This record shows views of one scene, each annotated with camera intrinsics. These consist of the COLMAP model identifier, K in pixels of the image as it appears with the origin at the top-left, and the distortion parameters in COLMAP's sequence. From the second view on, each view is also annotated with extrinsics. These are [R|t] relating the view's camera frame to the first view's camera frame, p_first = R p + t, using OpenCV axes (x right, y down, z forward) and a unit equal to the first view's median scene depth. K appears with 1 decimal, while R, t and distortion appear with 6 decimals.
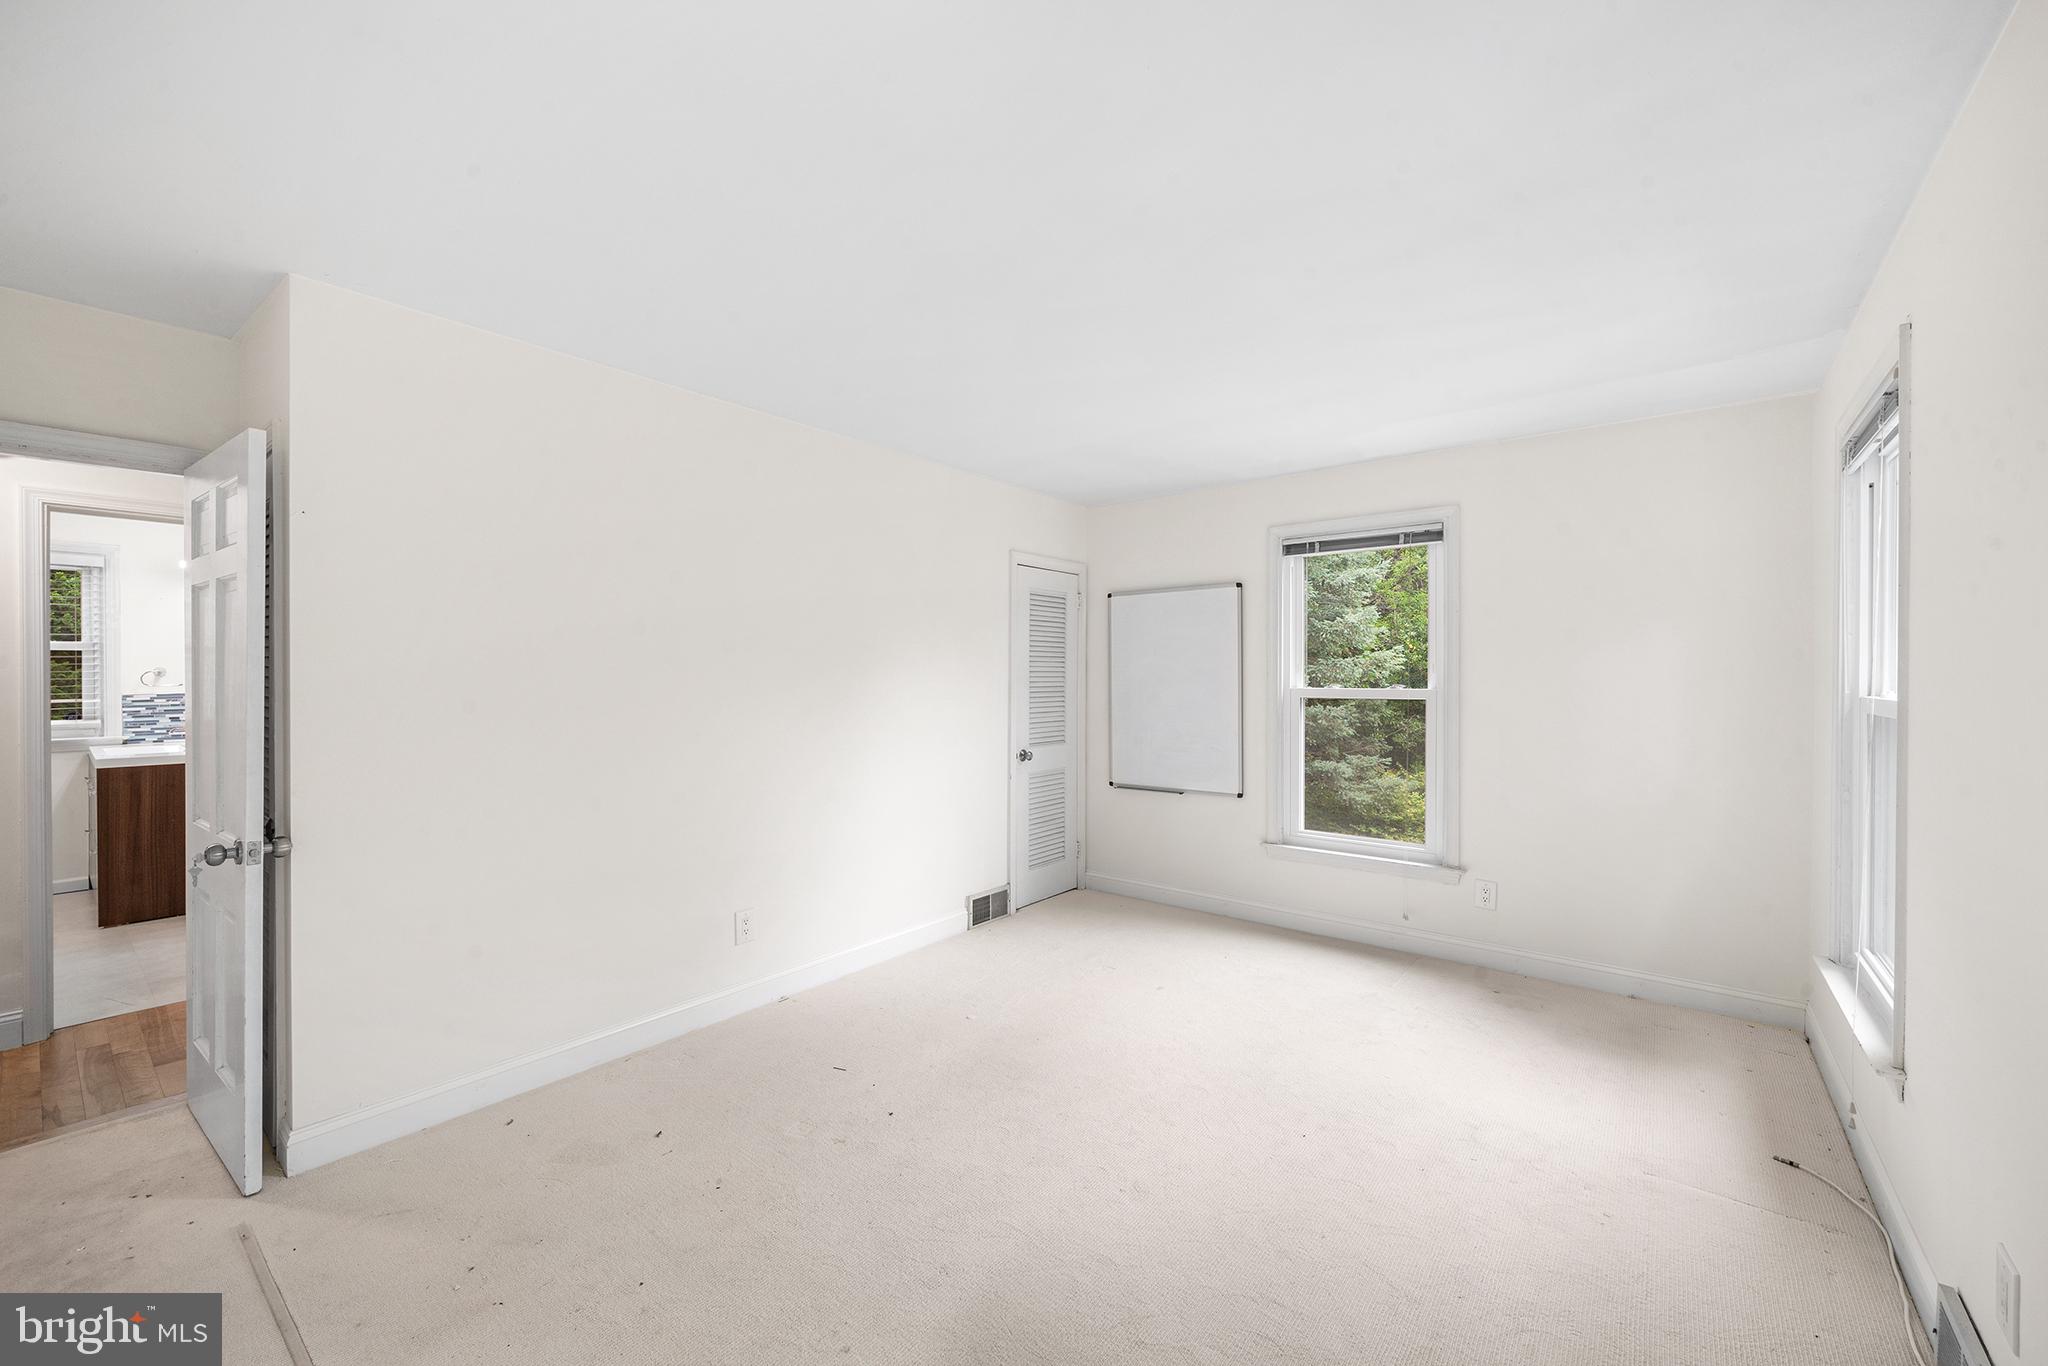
lens RADIAL K [[799.8, 0, 1027.7], [0, 799.8, 679.9], [0, 0, 1]] dist [-0.002881, -0.000037]
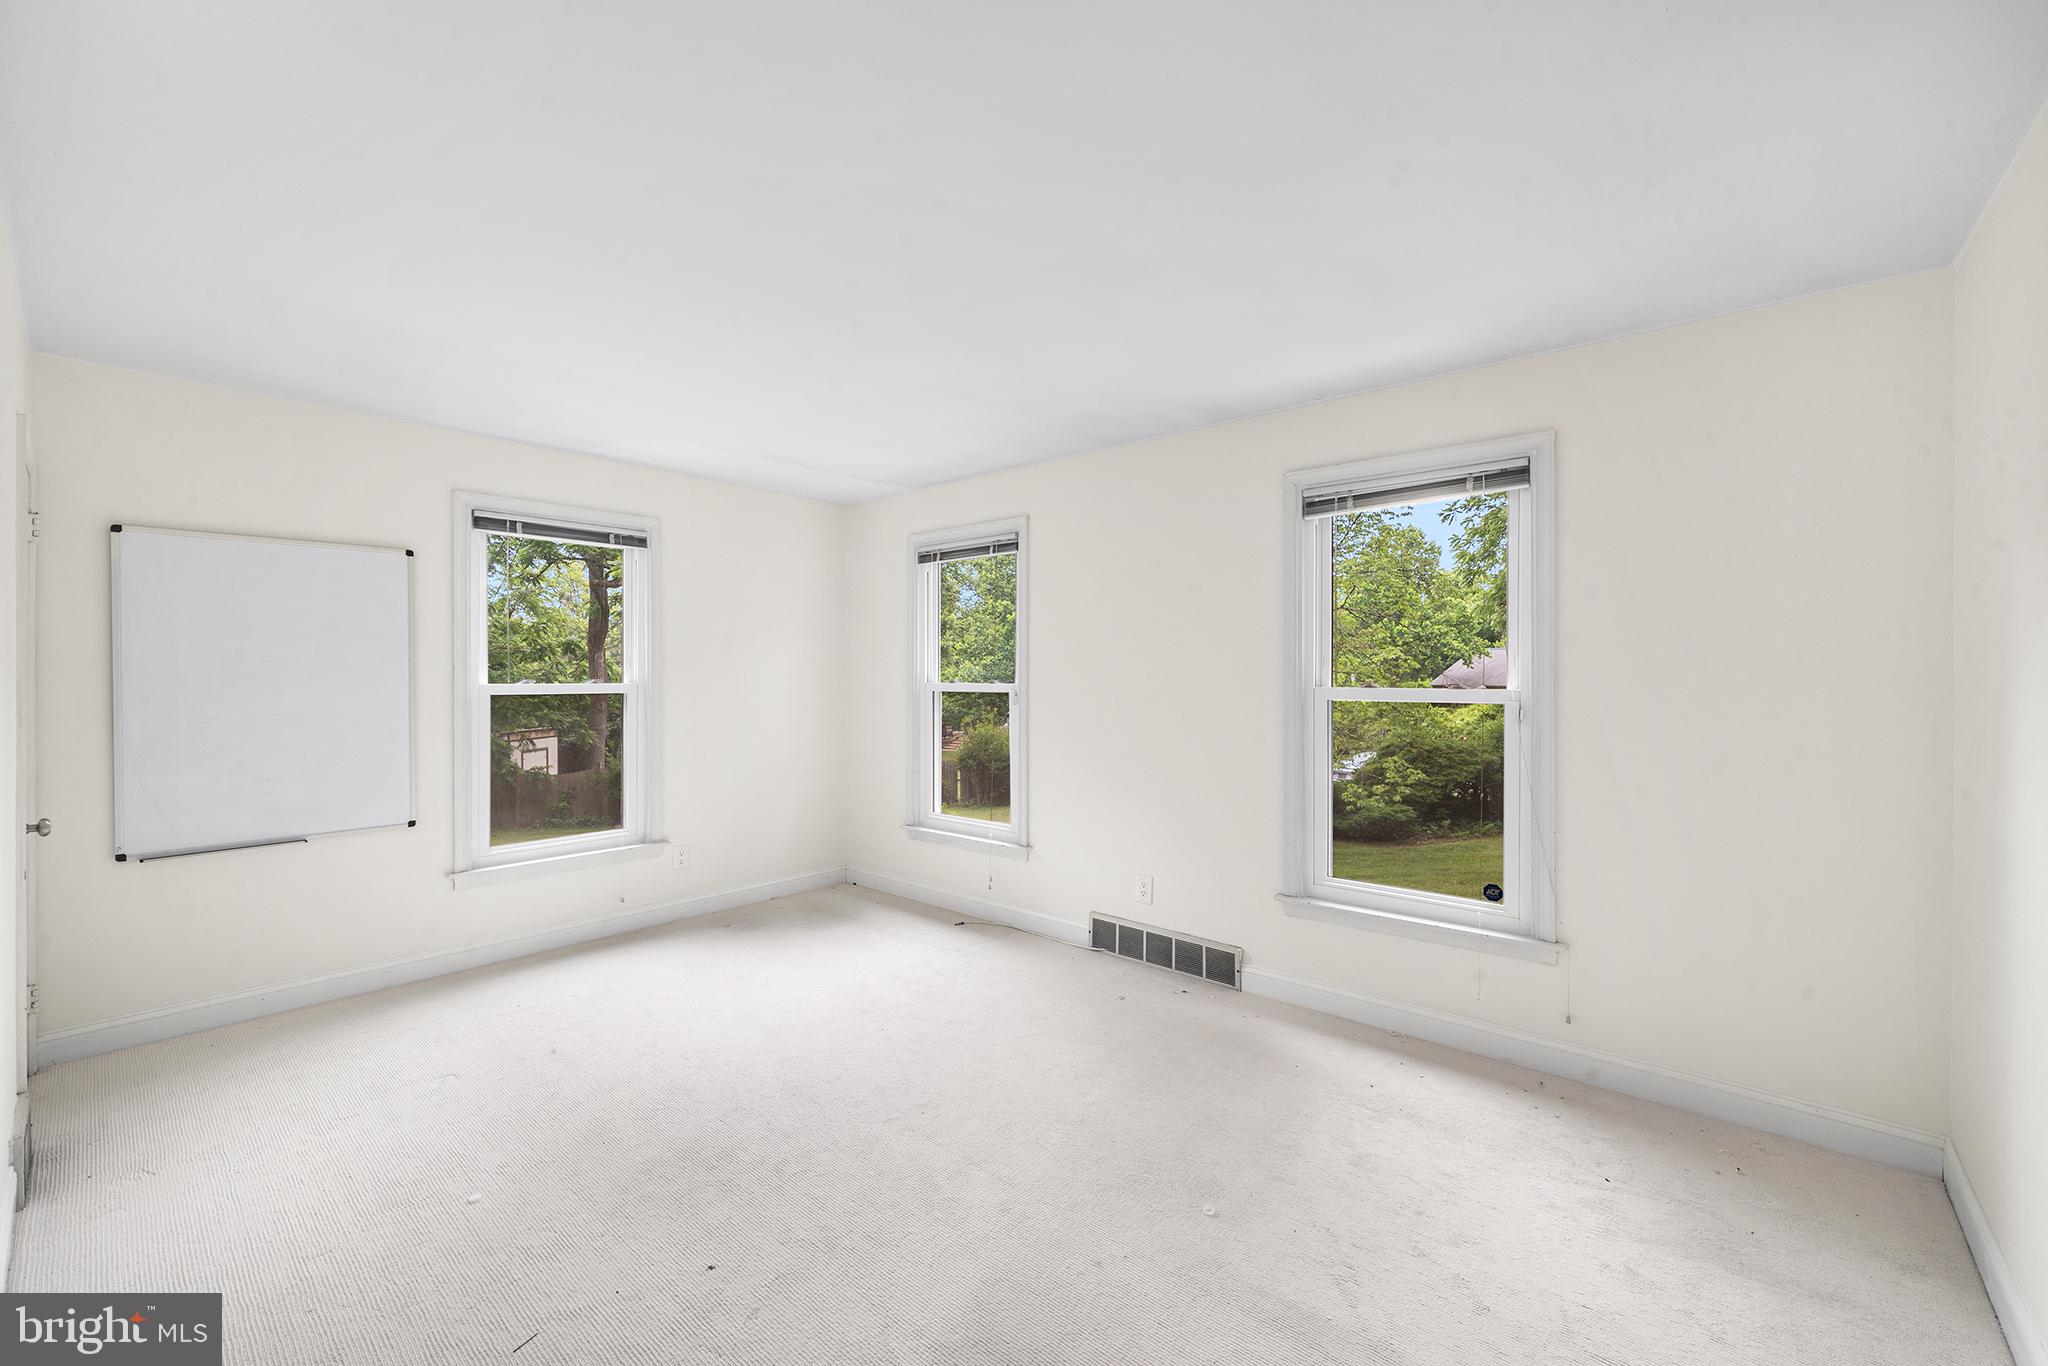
lens RADIAL K [[799.8, 0, 1010.6], [0, 799.8, 681.4], [0, 0, 1]] dist [-0.002881, -0.000037]
pose [[0.061052, -0.014379, 0.998031, -0.527827], [-0.000387, 0.999896, 0.014430, -0.006623], [-0.998135, -0.001267, 0.061040, 0.413781]]
